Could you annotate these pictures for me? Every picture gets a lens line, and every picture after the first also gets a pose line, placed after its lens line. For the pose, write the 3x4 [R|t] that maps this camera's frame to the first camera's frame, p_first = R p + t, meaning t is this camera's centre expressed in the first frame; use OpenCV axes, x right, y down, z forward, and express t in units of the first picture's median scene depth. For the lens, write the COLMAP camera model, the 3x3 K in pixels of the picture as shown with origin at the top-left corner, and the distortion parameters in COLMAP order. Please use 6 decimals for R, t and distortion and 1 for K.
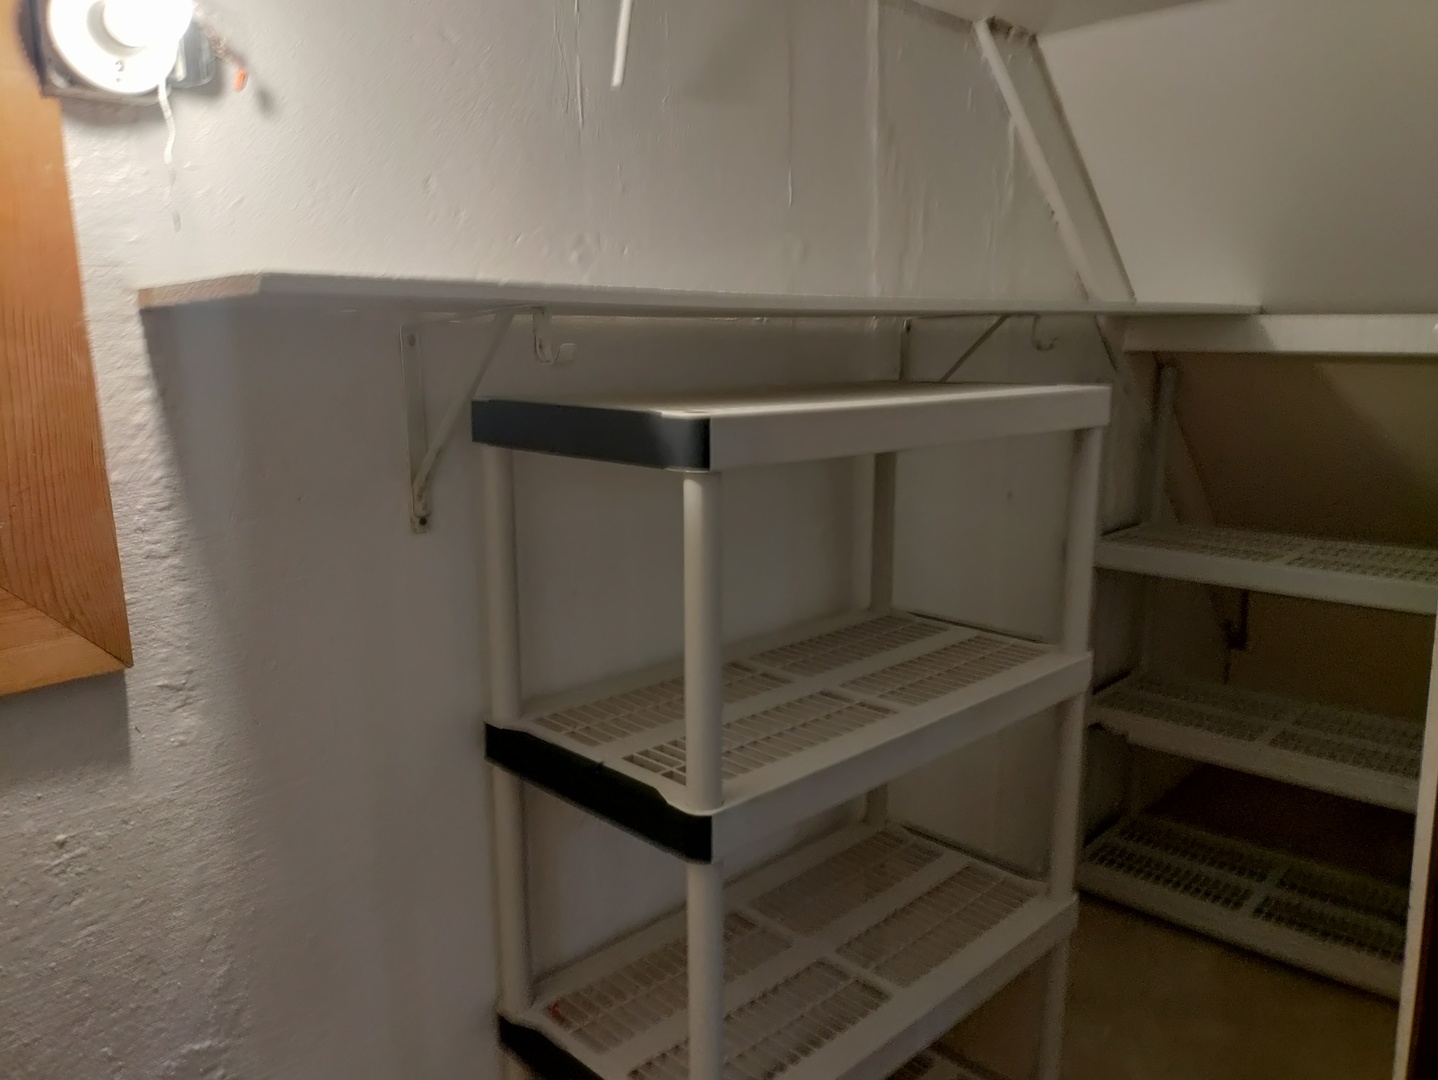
lens RADIAL K [[1069.5, 0, 719.5], [0, 1069.5, 542.0], [0, 0, 1]] dist [0.082471, -0.110383]
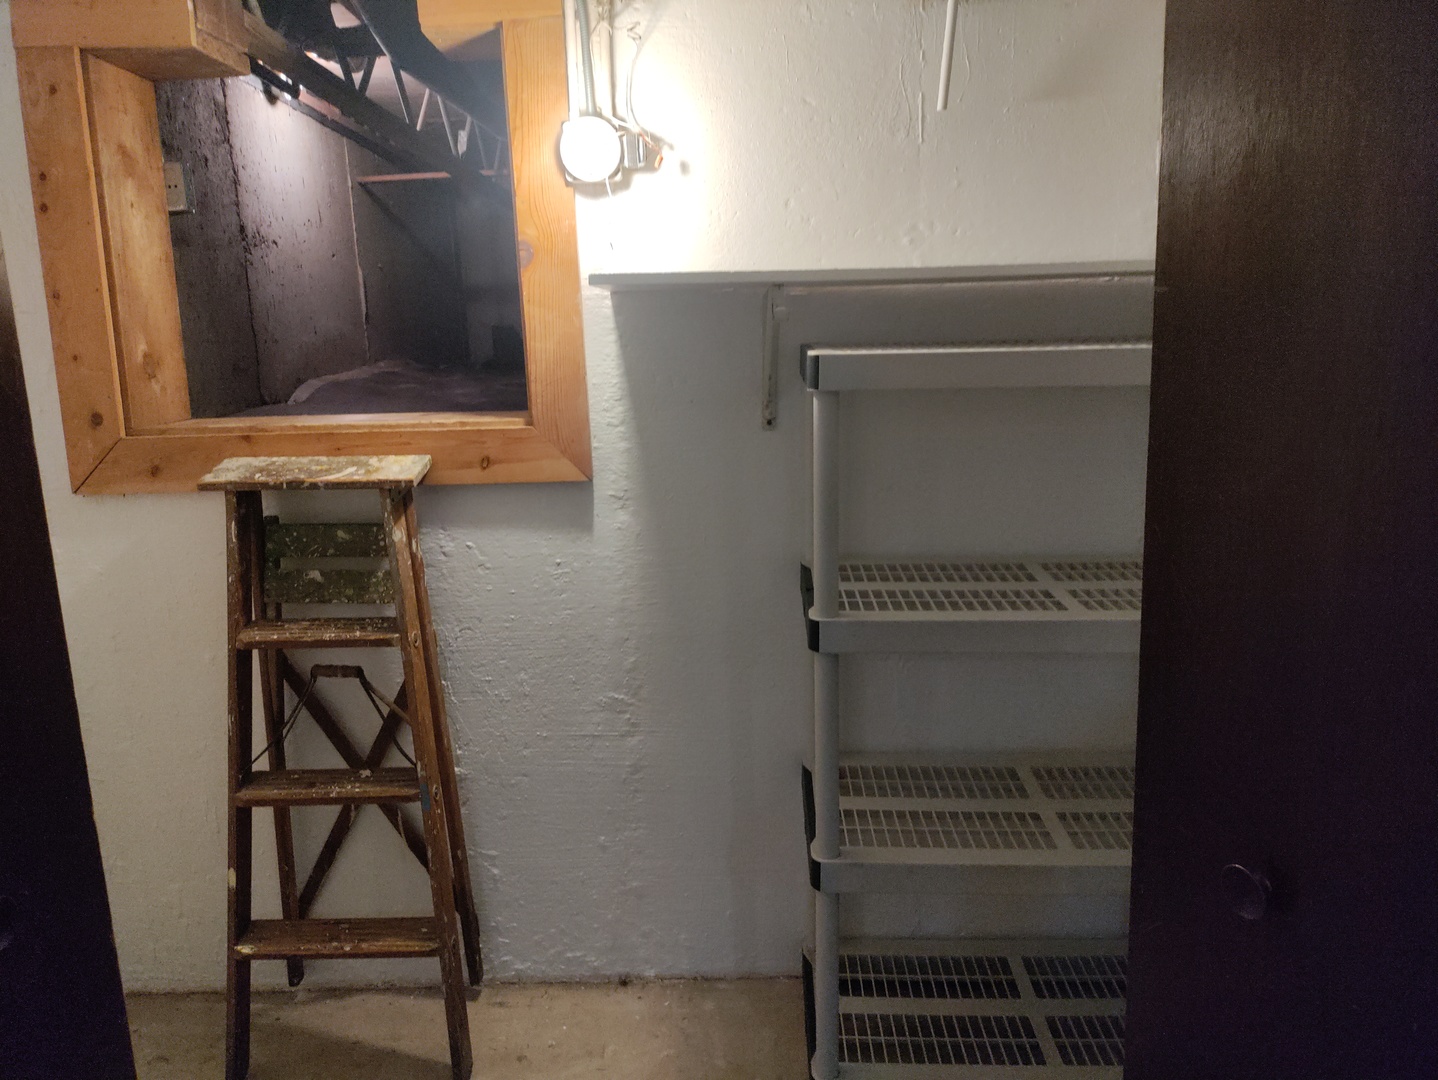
lens RADIAL K [[1069.5, 0, 719.5], [0, 1069.5, 542.0], [0, 0, 1]] dist [0.082471, -0.110383]
pose [[0.685014, 0.145844, -0.713782, 0.948746], [-0.117629, 0.989044, 0.089198, 0.025815], [0.718970, 0.022860, 0.694665, -0.150220]]
